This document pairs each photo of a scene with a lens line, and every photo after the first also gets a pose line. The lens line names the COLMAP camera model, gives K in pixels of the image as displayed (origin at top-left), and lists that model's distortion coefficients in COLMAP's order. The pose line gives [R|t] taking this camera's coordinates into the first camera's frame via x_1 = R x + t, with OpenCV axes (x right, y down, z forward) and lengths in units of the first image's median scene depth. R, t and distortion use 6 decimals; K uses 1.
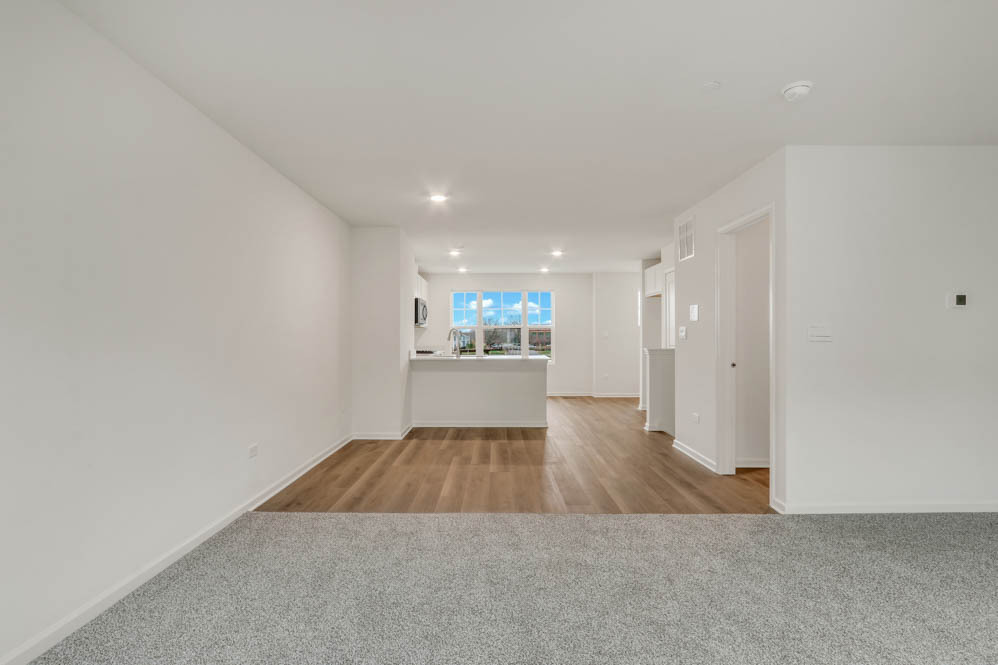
lens RADIAL K [[504.4, 0, 500.0], [0, 504.4, 336.7], [0, 0, 1]] dist [-0.005050, -0.000506]
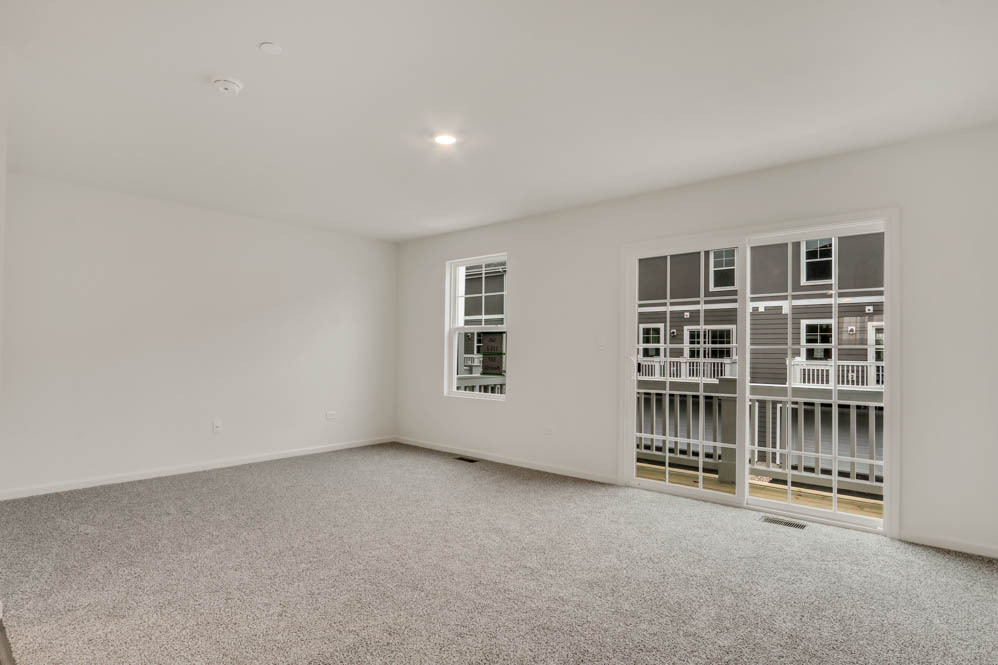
lens RADIAL K [[532.5, 0, 496.0], [0, 532.5, 335.2], [0, 0, 1]] dist [-0.006841, 0.001148]
pose [[-0.743959, 0.009636, 0.668156, -0.218360], [-0.004831, 0.999792, -0.019798, 0.002293], [-0.668208, -0.017956, -0.743758, 1.361966]]
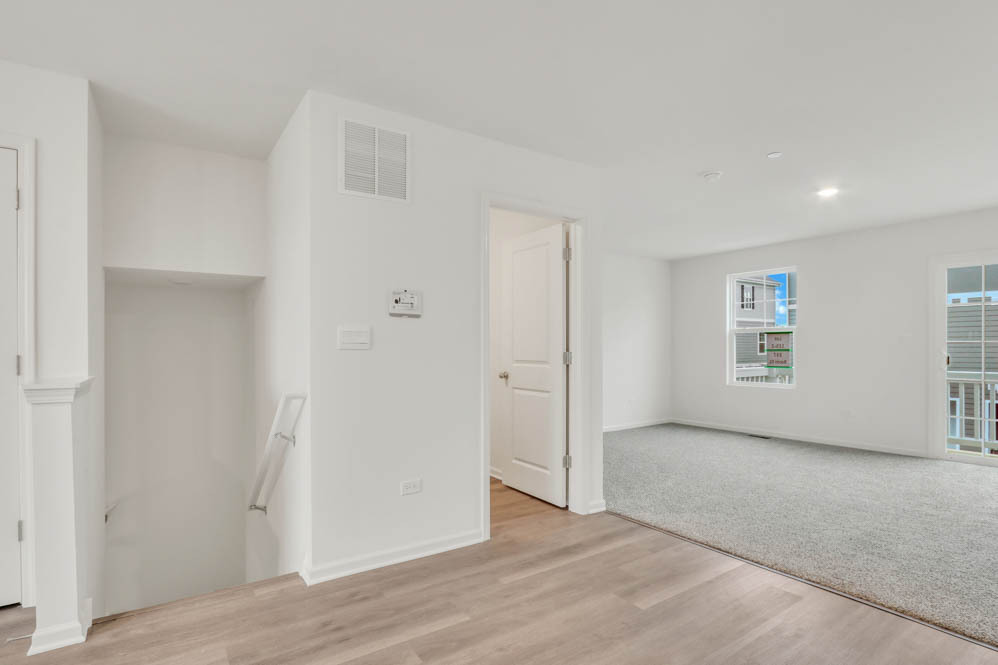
lens RADIAL K [[493.3, 0, 500.8], [0, 493.3, 340.8], [0, 0, 1]] dist [-0.023369, 0.001134]
pose [[-0.546476, 0.010700, 0.837407, -0.174926], [0.008354, 0.999938, -0.007325, 0.000686], [-0.837433, 0.002993, -0.546531, 1.558675]]
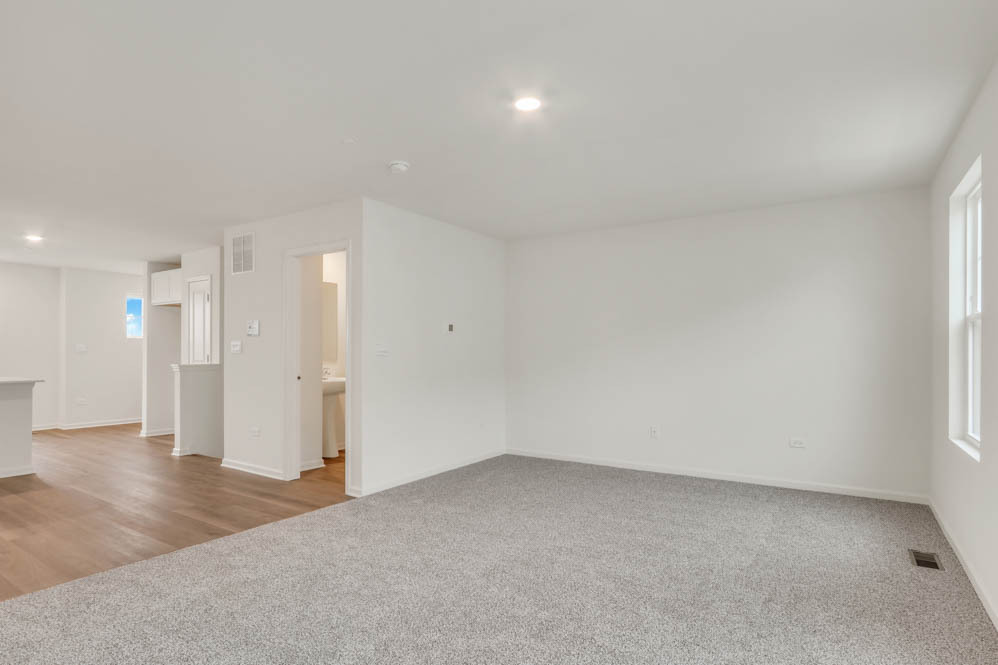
lens RADIAL K [[532.5, 0, 497.9], [0, 532.5, 351.8], [0, 0, 1]] dist [-0.006841, 0.001148]
pose [[0.549607, 0.002518, 0.835420, -0.301341], [-0.004423, 0.999990, -0.000104, -0.002554], [-0.835412, -0.003638, 0.549613, 0.008956]]
